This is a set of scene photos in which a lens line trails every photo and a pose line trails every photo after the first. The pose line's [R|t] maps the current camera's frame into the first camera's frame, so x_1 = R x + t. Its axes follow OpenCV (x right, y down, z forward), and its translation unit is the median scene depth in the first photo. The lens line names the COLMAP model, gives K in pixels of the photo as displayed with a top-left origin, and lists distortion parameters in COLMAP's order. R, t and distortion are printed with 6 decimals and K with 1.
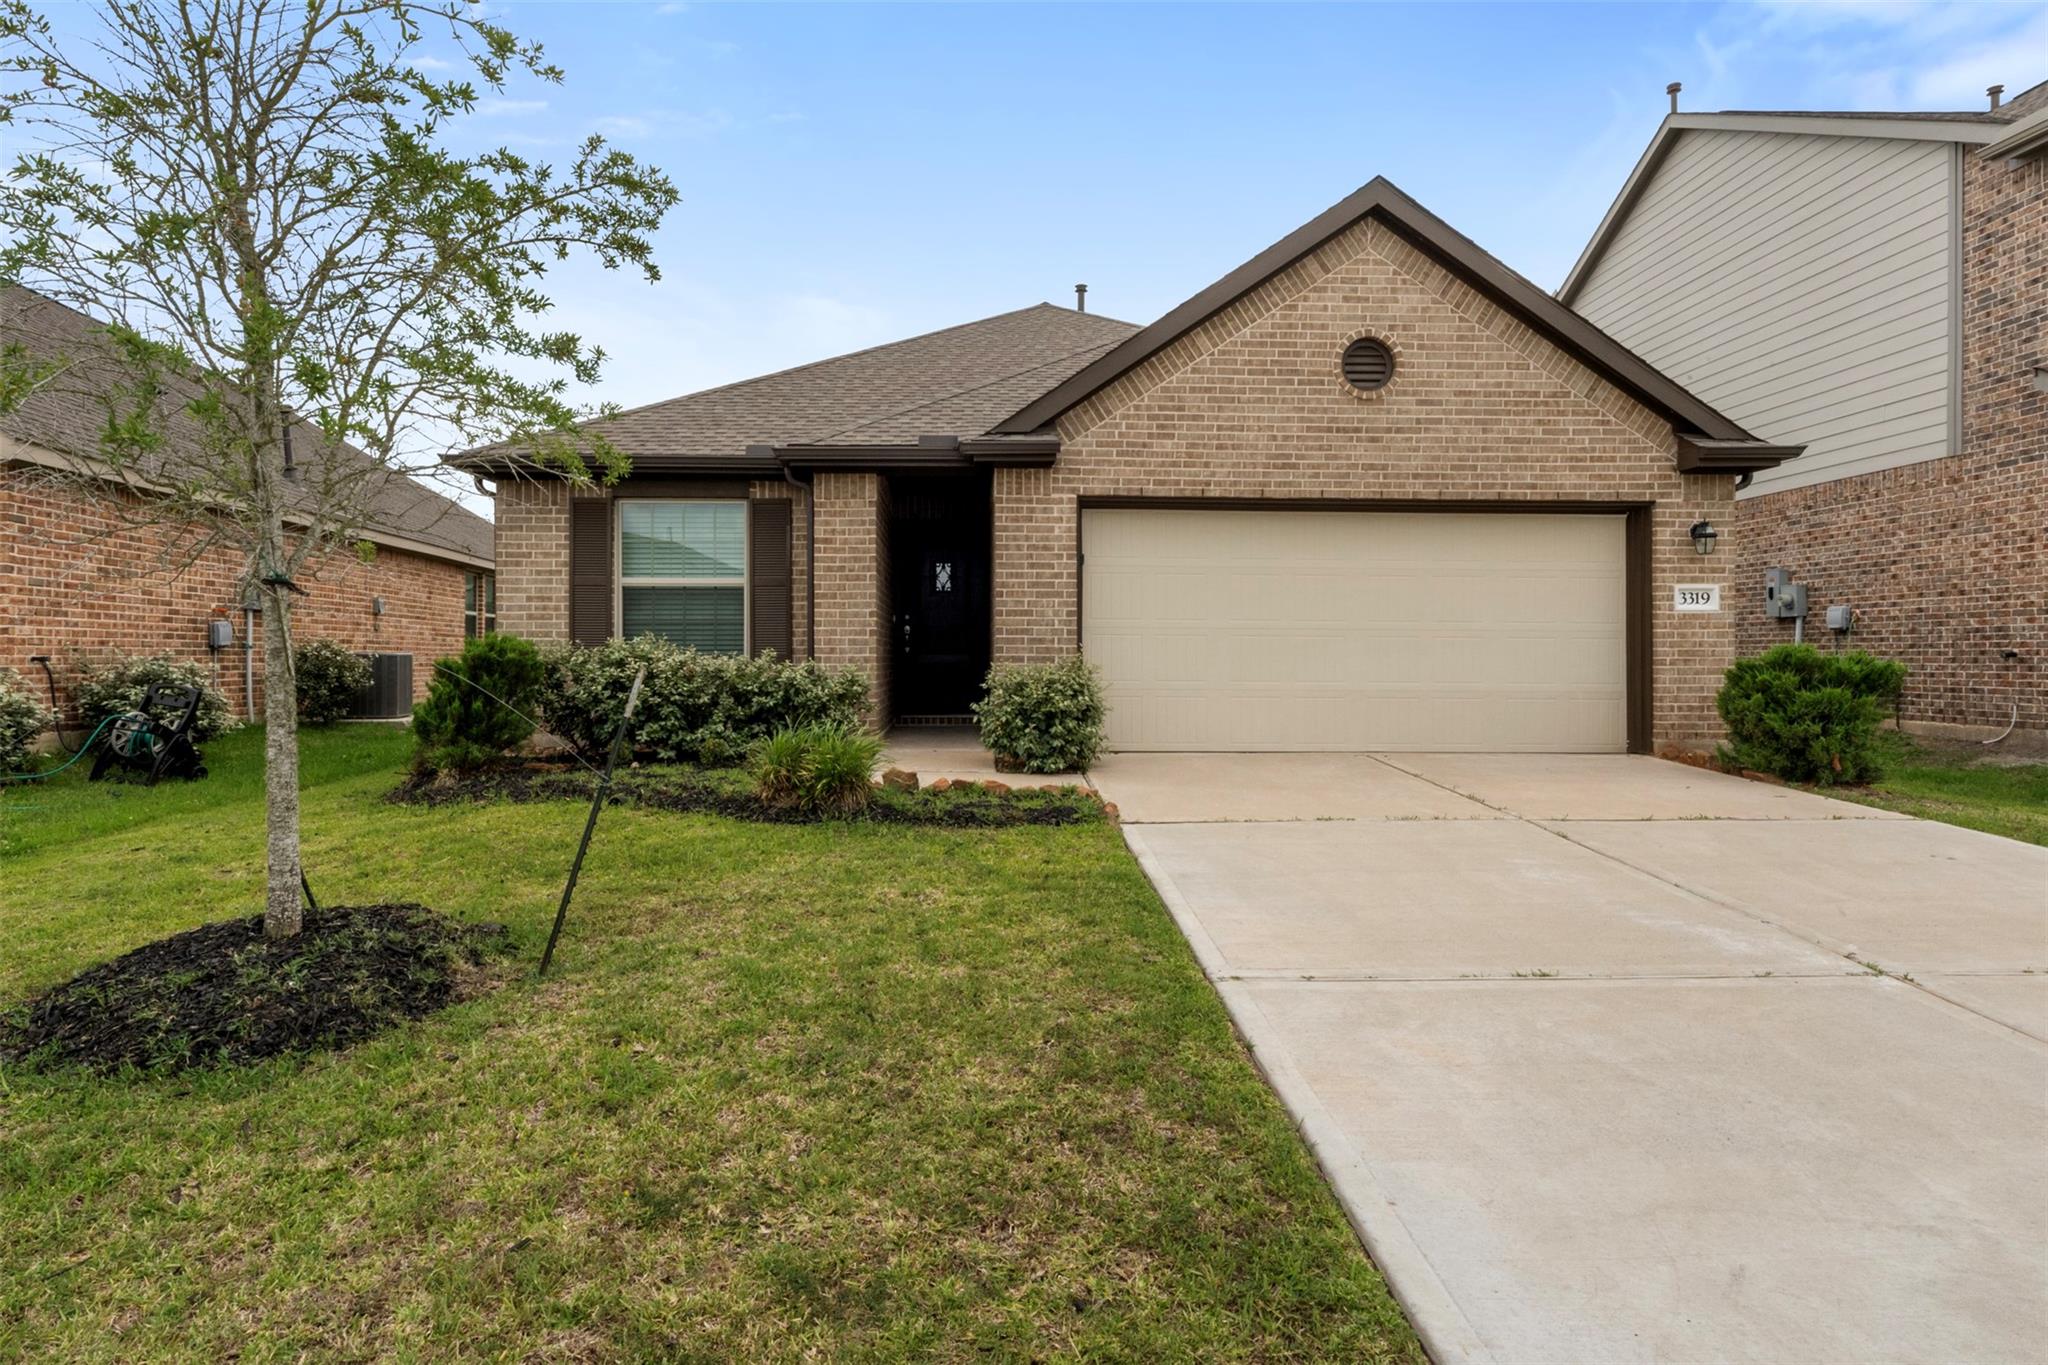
lens RADIAL K [[1082.1, 0, 1025.2], [0, 1082.1, 678.9], [0, 0, 1]] dist [0.016816, 0.001044]
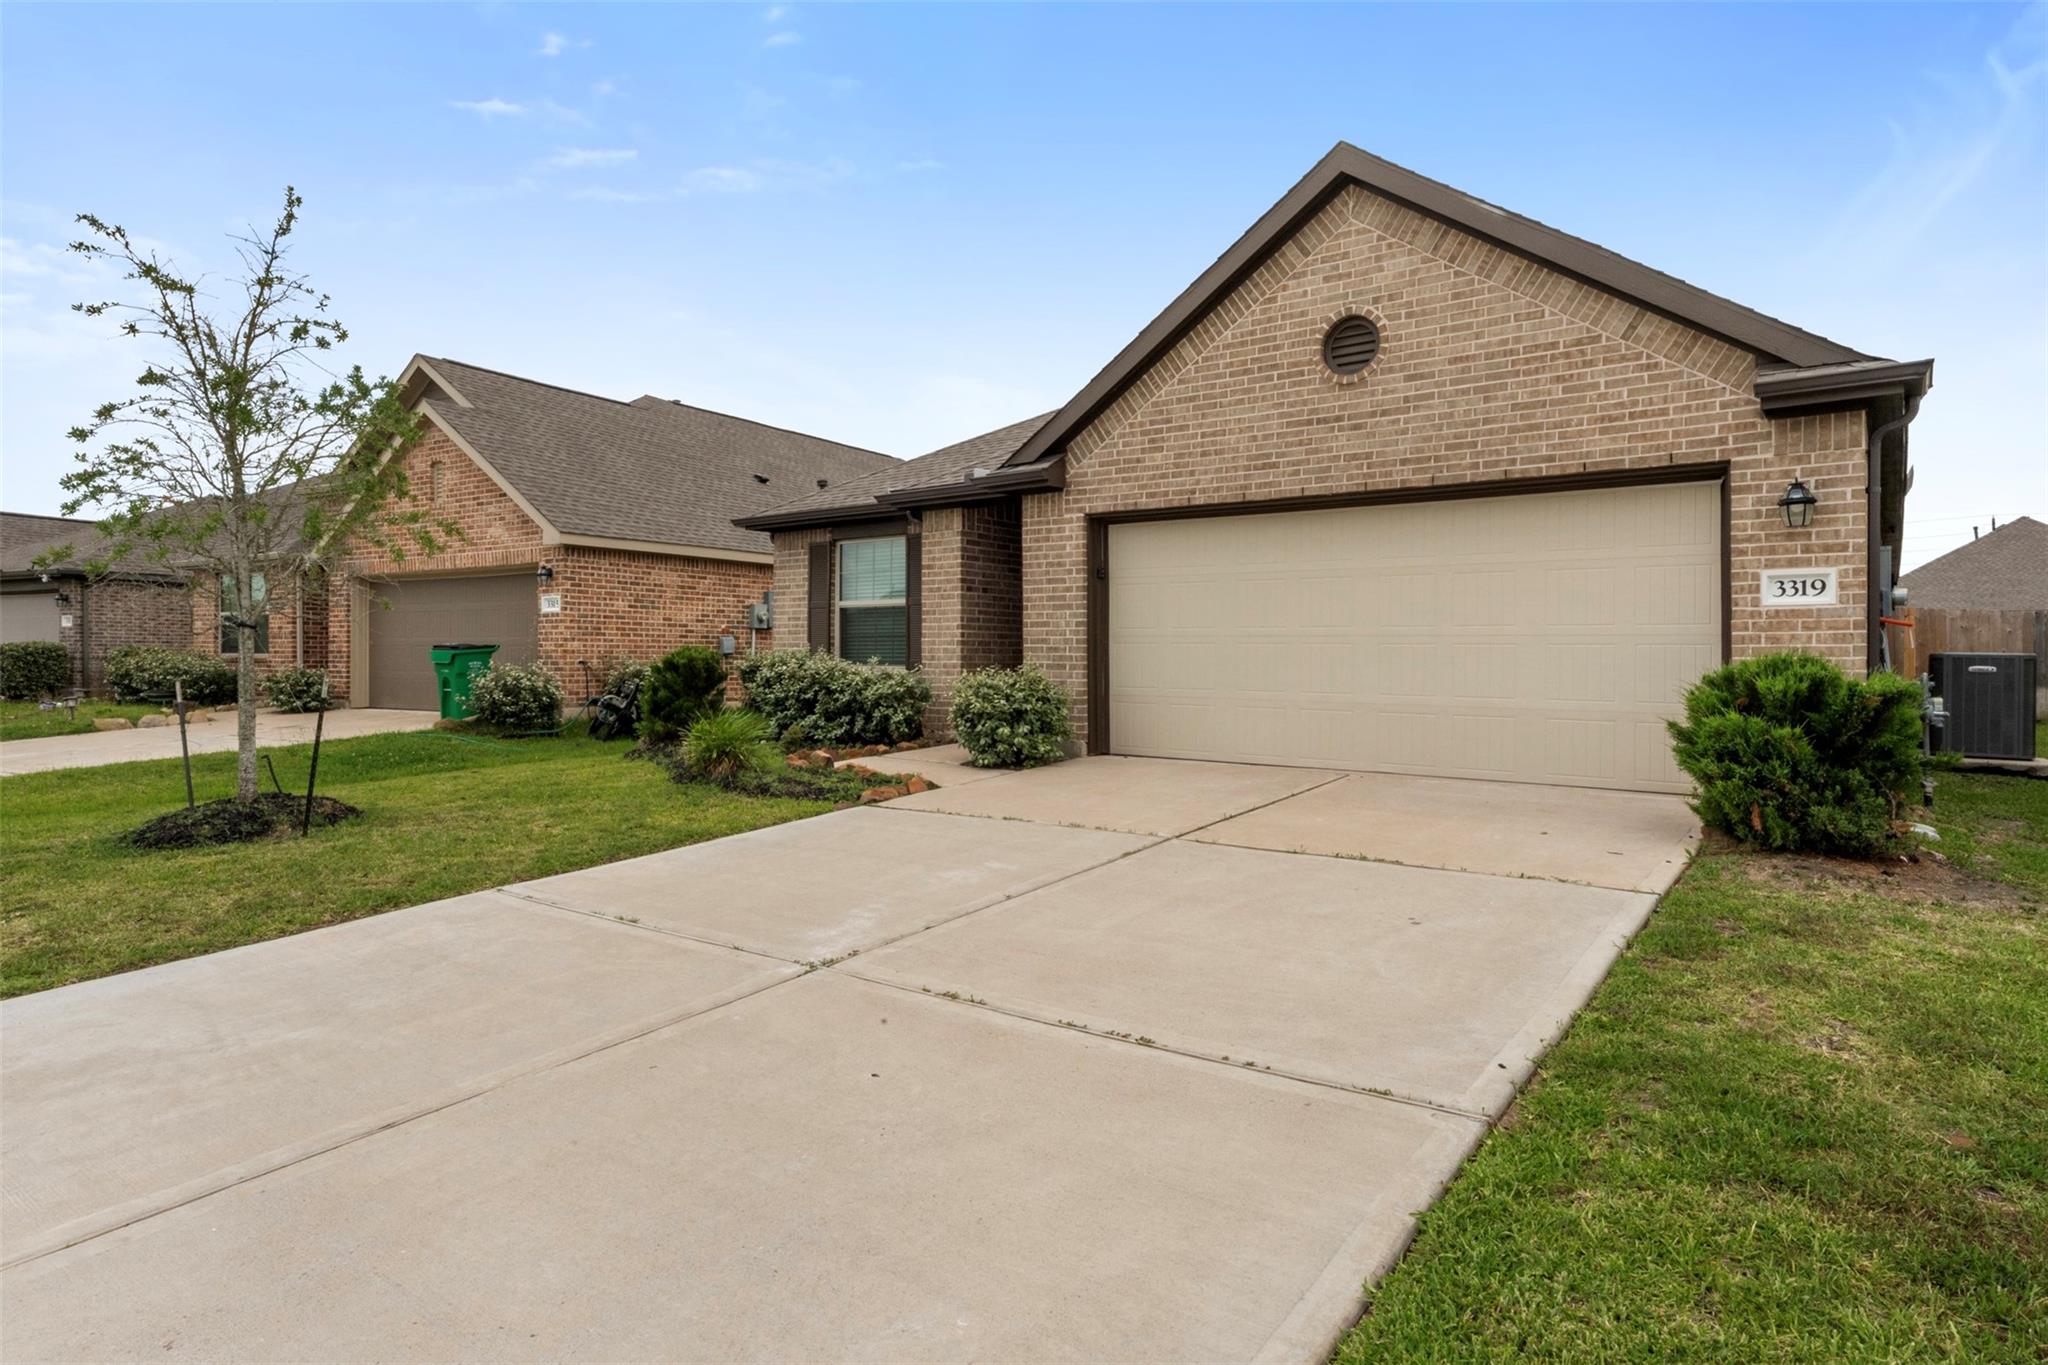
lens RADIAL K [[1082.1, 0, 1020.1], [0, 1082.1, 668.2], [0, 0, 1]] dist [0.016816, 0.001044]
pose [[0.791279, 0.007868, -0.611404, 0.654832], [-0.015553, 0.999853, -0.007263, -0.007735], [0.611257, 0.015256, 0.791285, 0.113183]]
